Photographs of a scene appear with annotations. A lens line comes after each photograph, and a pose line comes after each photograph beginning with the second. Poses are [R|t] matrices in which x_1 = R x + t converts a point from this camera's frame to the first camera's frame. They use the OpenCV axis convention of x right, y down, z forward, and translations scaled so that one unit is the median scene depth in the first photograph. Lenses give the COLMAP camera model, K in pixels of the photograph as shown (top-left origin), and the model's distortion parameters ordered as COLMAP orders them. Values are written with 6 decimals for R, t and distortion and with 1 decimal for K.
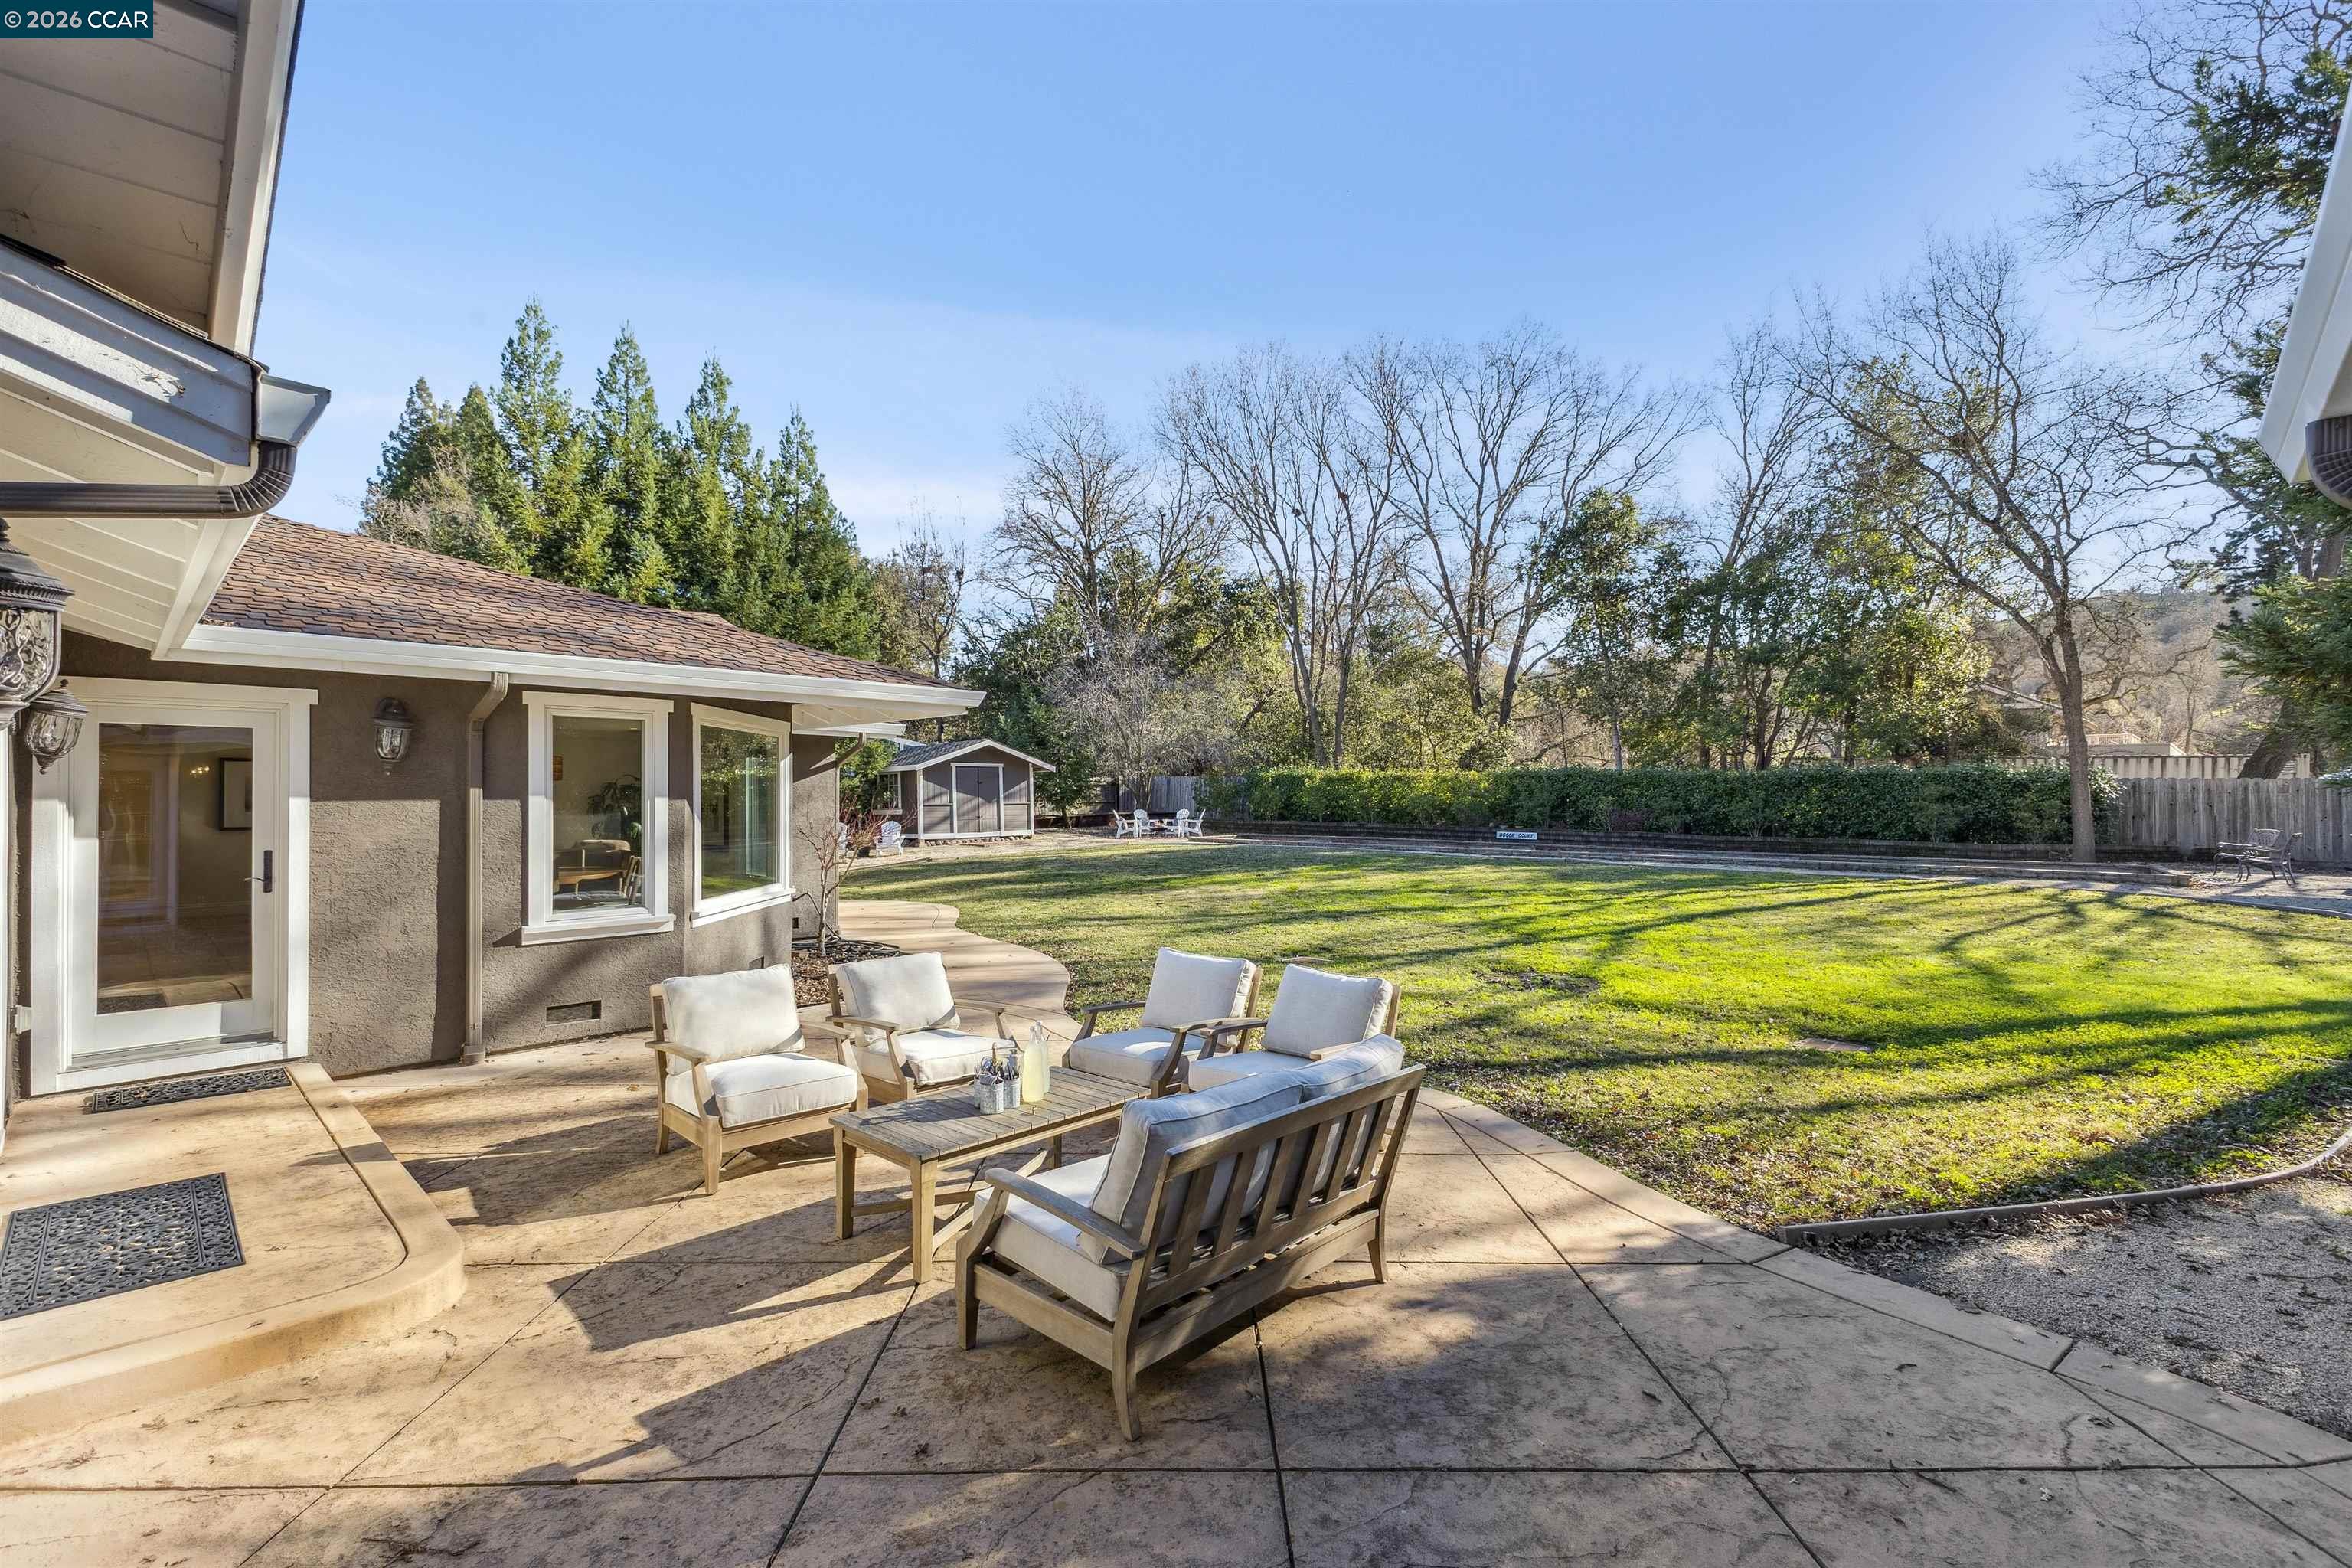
lens RADIAL K [[1016.3, 0, 1177.5], [0, 1016.3, 772.3], [0, 0, 1]] dist [0.008124, -0.000974]
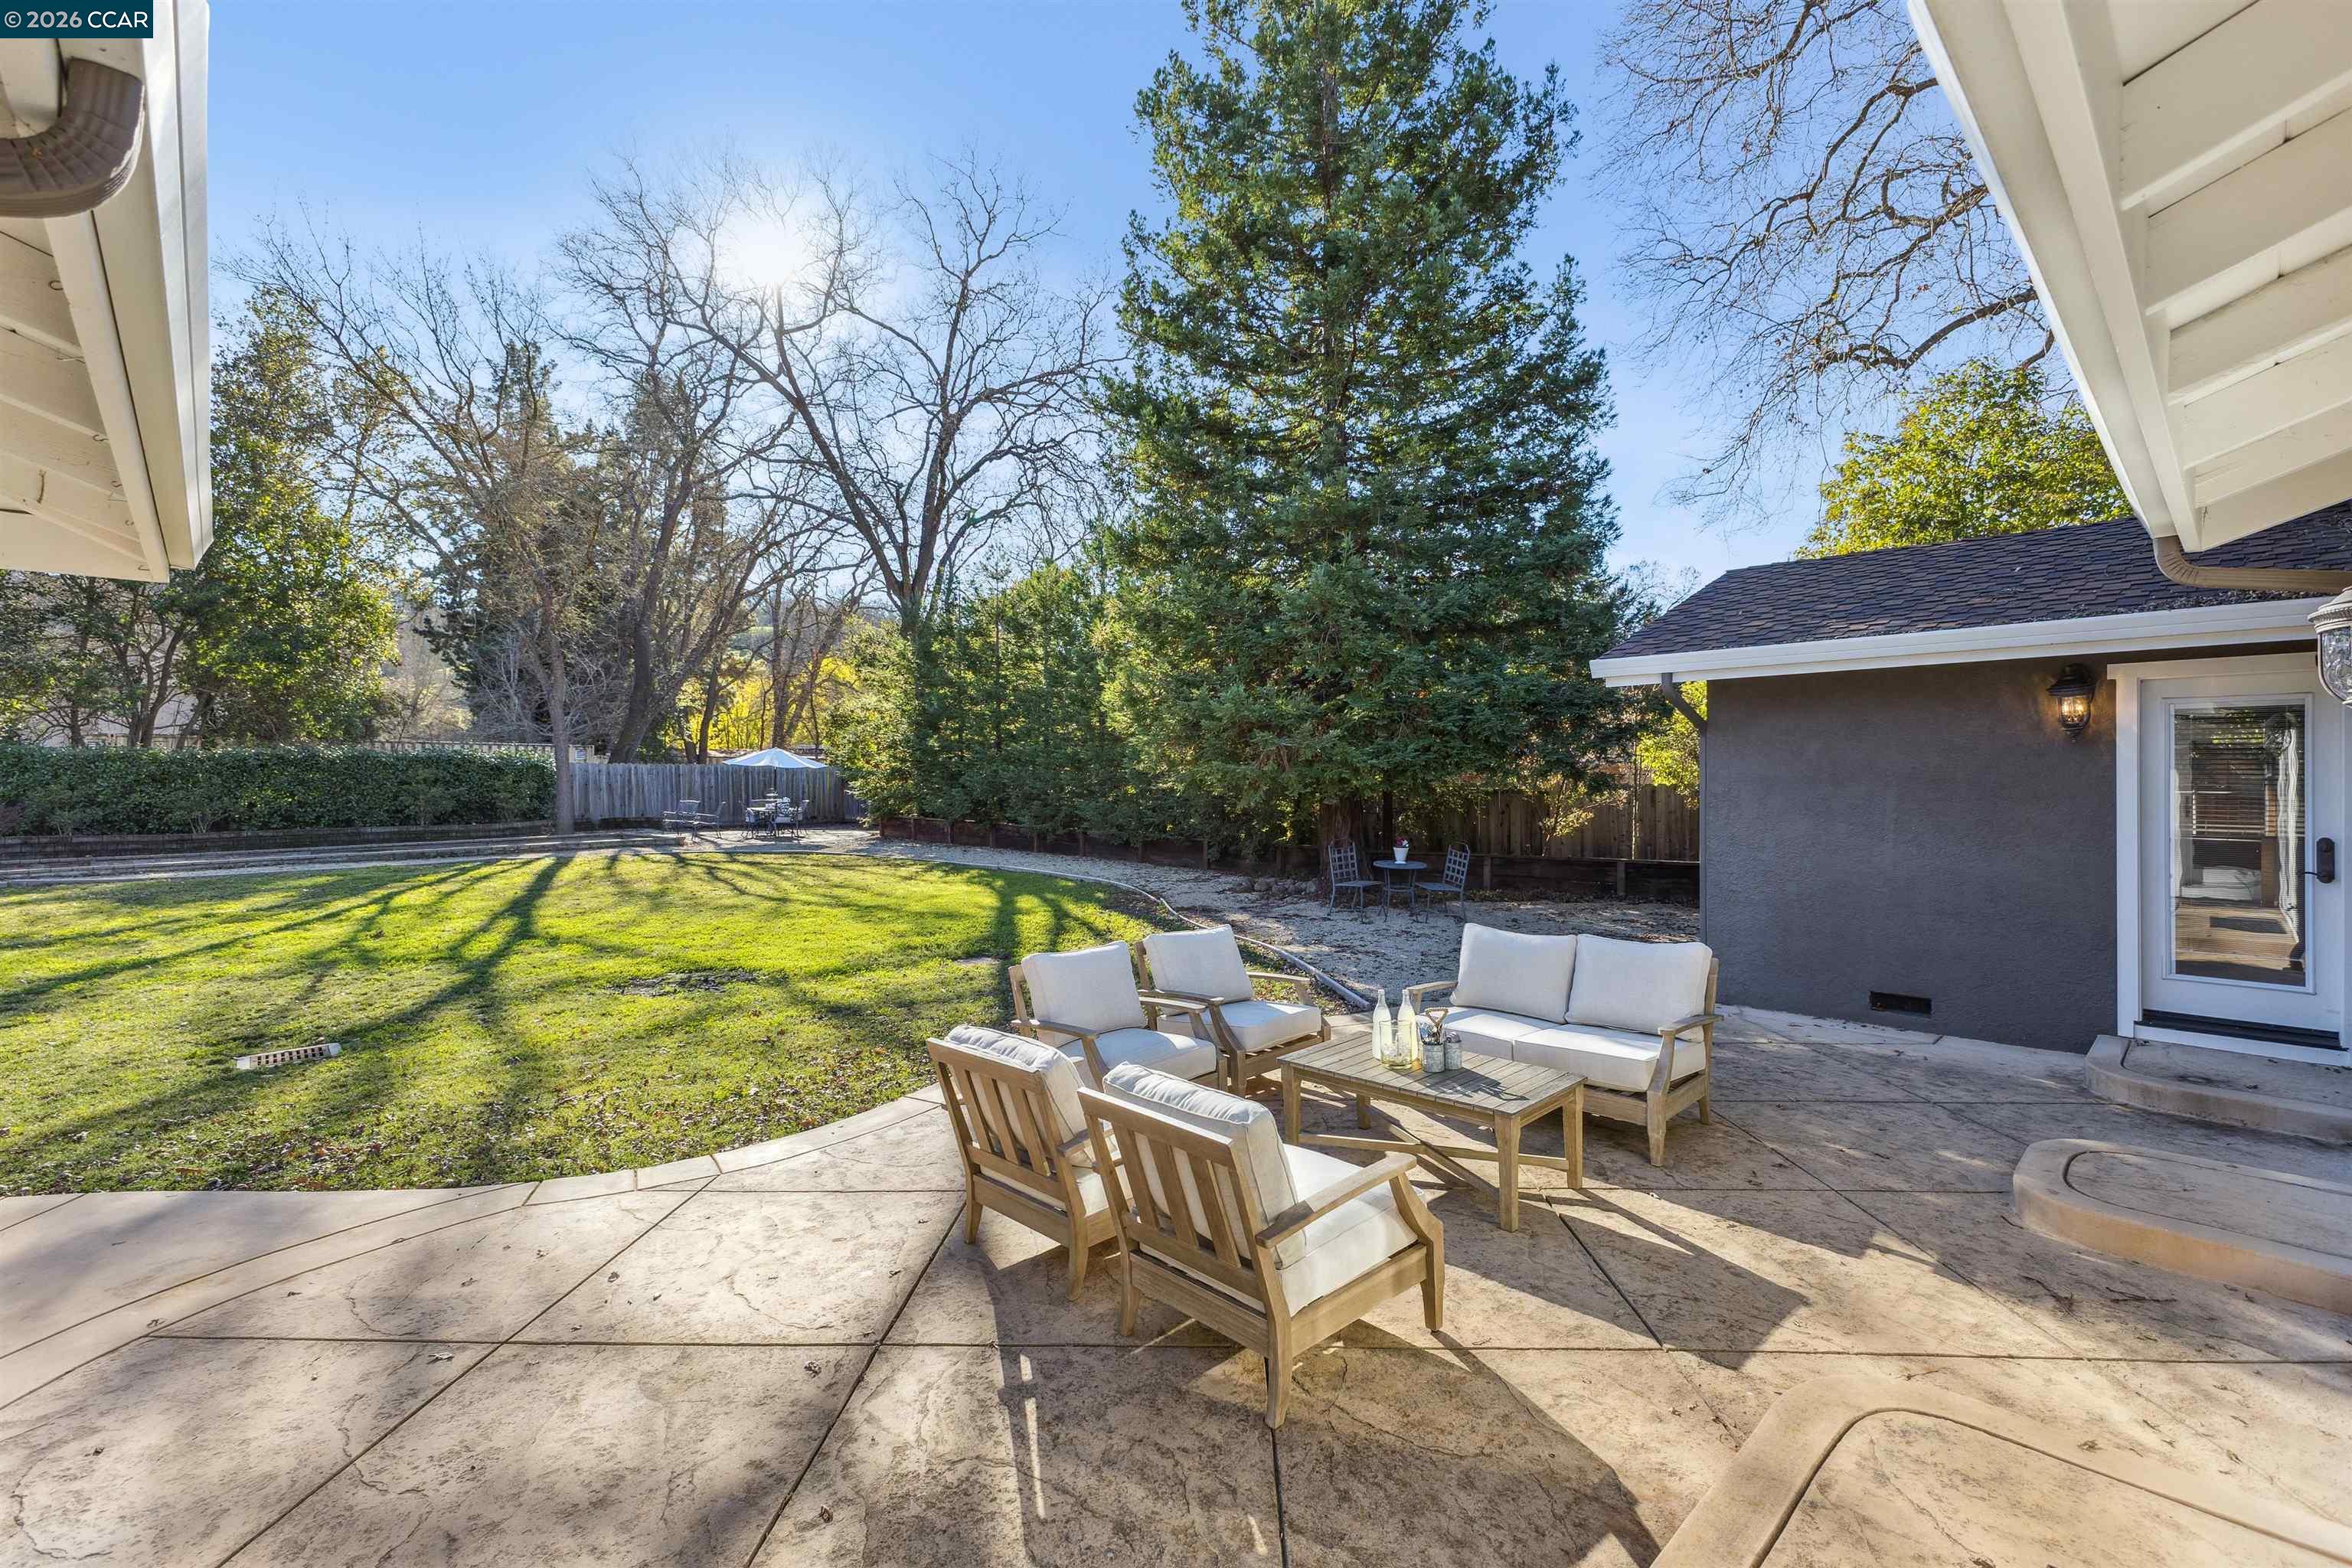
lens RADIAL K [[1023.1, 0, 1176.0], [0, 1023.1, 784.0], [0, 0, 1]] dist [0.009205, -0.000995]
pose [[0.049037, -0.010647, 0.998740, -0.165715], [-0.016013, 0.999806, 0.011445, 0.003249], [-0.998669, -0.016554, 0.048857, 0.161147]]
